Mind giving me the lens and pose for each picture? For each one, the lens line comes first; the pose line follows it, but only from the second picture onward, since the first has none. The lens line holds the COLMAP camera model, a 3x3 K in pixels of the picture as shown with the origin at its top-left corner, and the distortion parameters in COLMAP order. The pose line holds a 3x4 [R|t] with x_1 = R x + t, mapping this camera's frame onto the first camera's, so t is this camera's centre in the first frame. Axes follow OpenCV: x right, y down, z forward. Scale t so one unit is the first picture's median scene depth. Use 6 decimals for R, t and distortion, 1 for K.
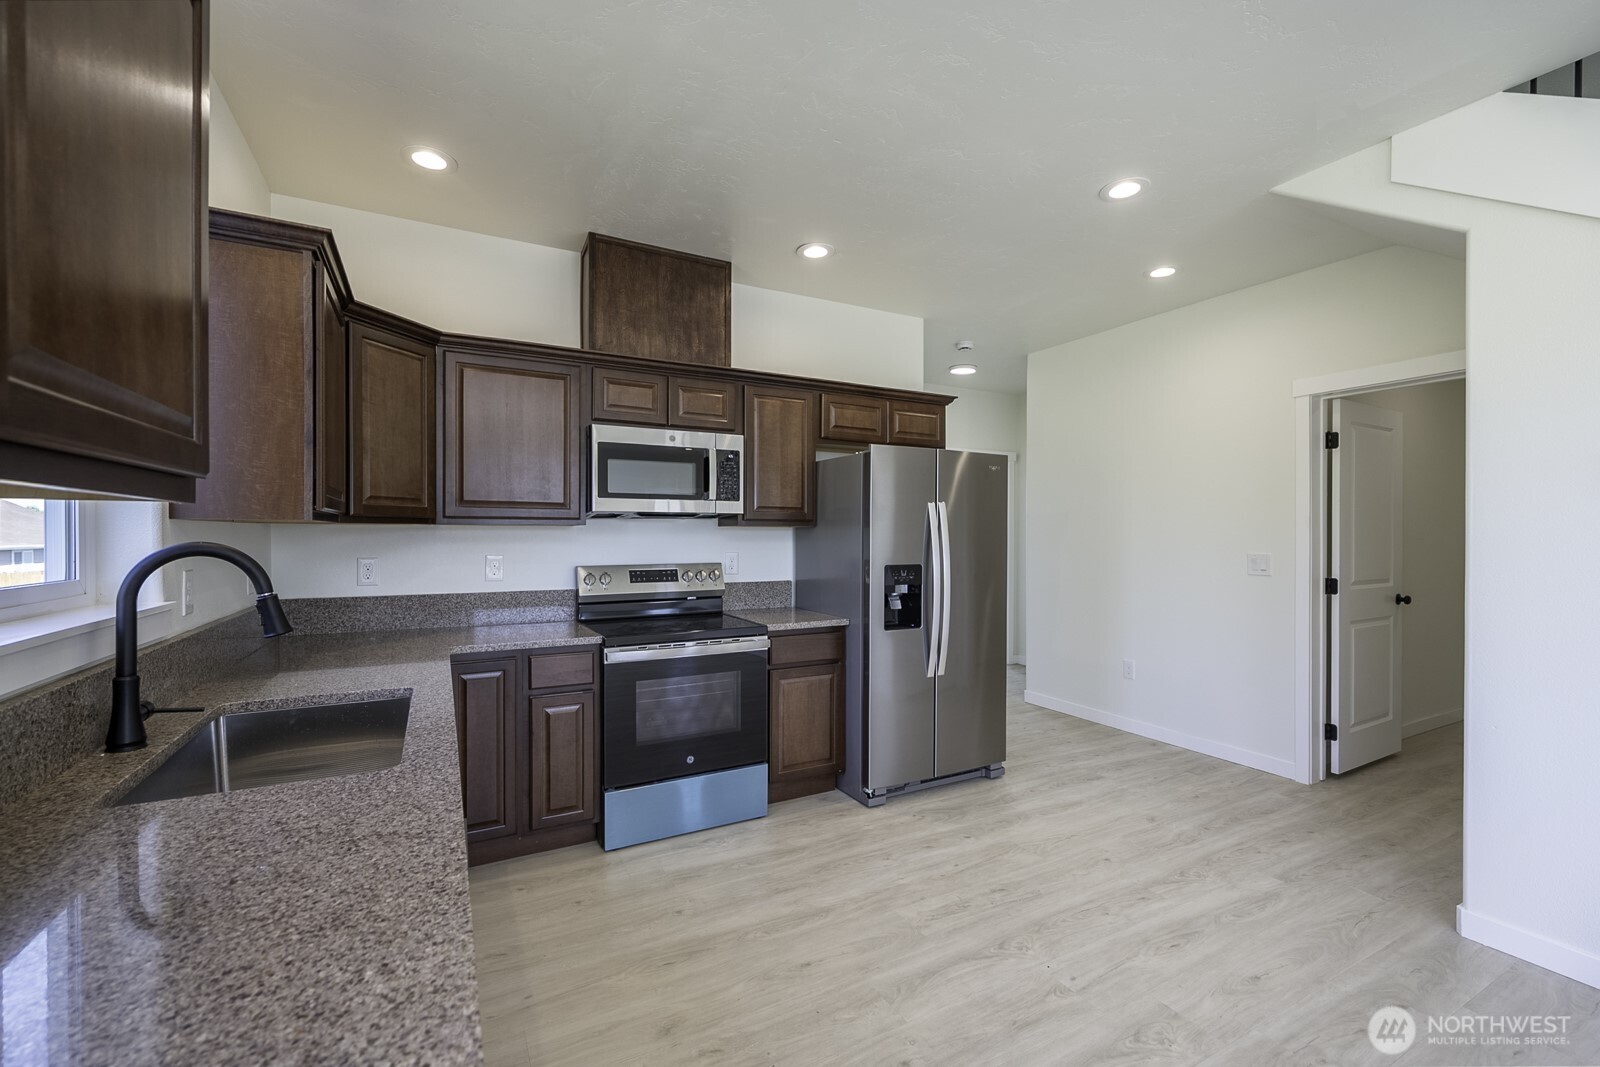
lens RADIAL K [[666.2, 0, 793.8], [0, 666.2, 535.9], [0, 0, 1]] dist [-0.000448, 0.000192]
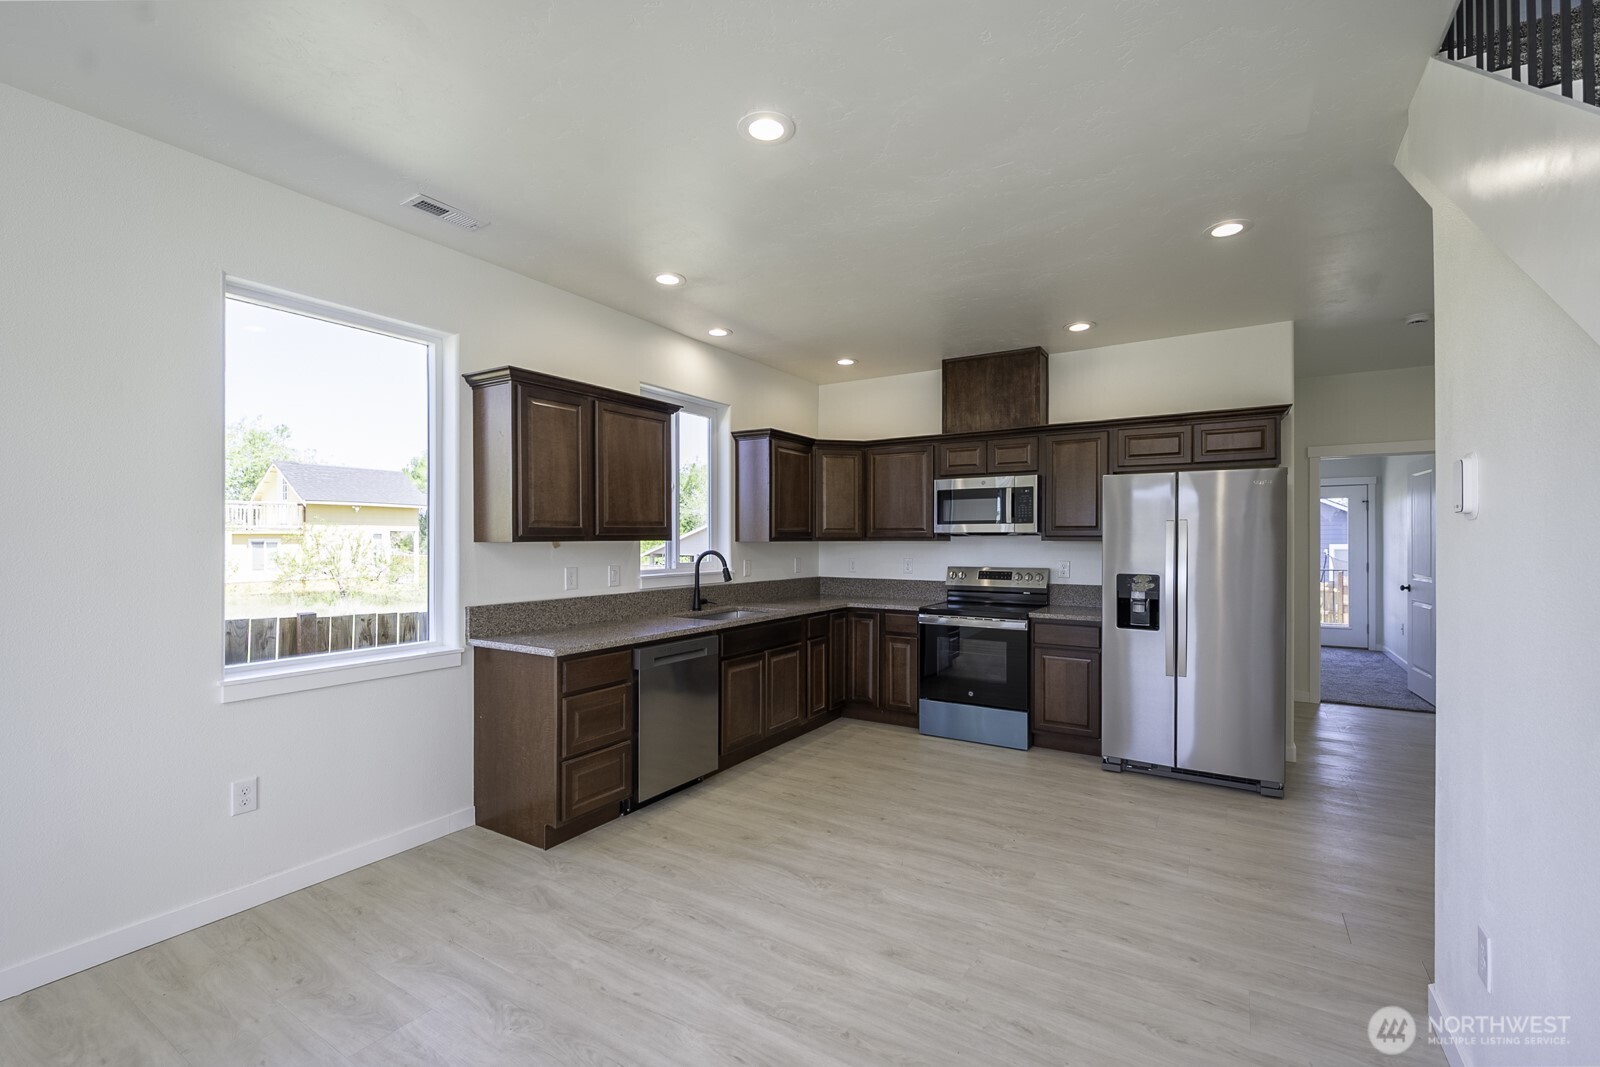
lens RADIAL K [[666.2, 0, 808.1], [0, 666.2, 540.1], [0, 0, 1]] dist [-0.000448, 0.000192]
pose [[0.510846, -0.002346, -0.859669, 0.935671], [-0.002954, 0.999986, -0.004485, -0.011091], [0.859667, 0.004831, 0.510832, -0.105951]]
